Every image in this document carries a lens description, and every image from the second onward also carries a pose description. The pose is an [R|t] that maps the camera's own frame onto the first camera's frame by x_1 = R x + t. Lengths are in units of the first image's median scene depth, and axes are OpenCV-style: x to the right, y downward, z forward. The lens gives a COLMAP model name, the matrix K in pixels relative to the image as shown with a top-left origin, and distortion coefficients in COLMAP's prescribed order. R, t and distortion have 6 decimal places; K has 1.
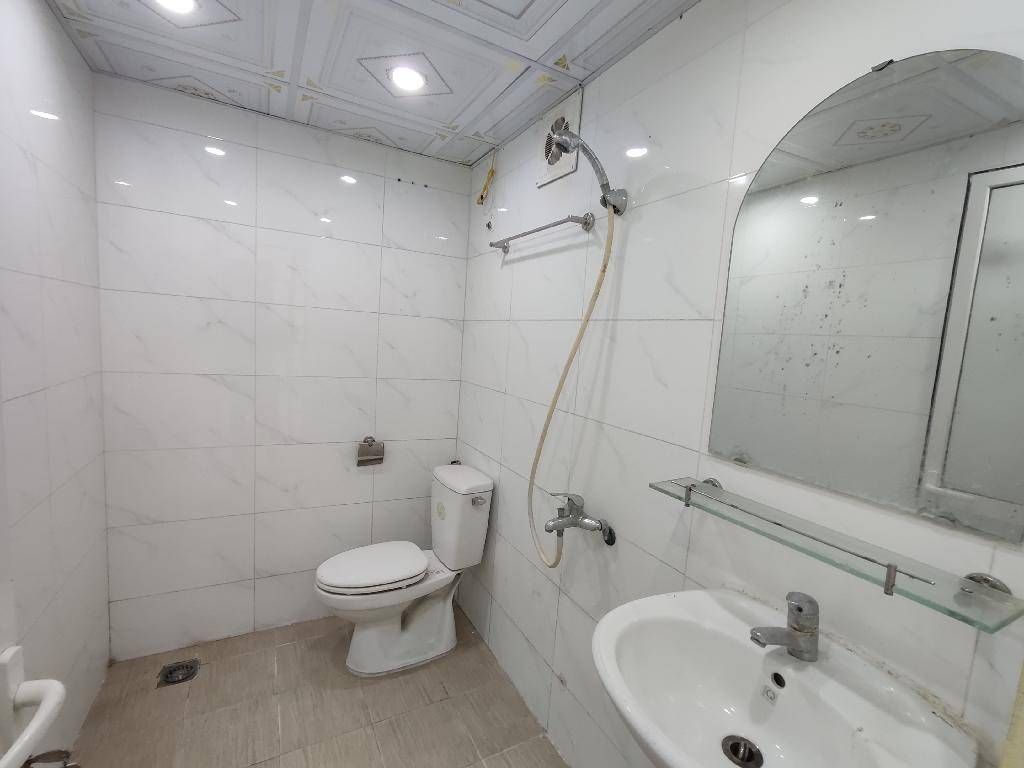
lens RADIAL K [[460.5, 0, 515.5], [0, 460.5, 385.0], [0, 0, 1]] dist [-0.001934, 0.001603]
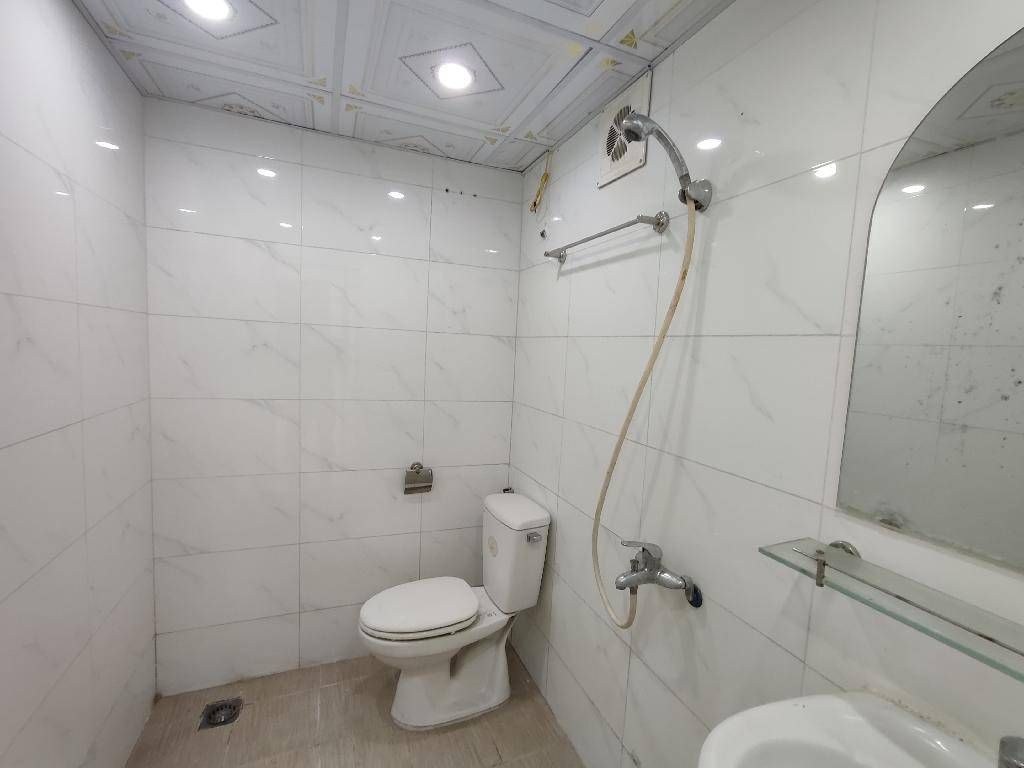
lens RADIAL K [[460.5, 0, 515.5], [0, 460.5, 385.0], [0, 0, 1]] dist [-0.001934, 0.001603]
pose [[0.994094, -0.009342, -0.108117, -0.019008], [0.006385, 0.999597, -0.027662, -0.025130], [0.108332, 0.026808, 0.993753, 0.110243]]
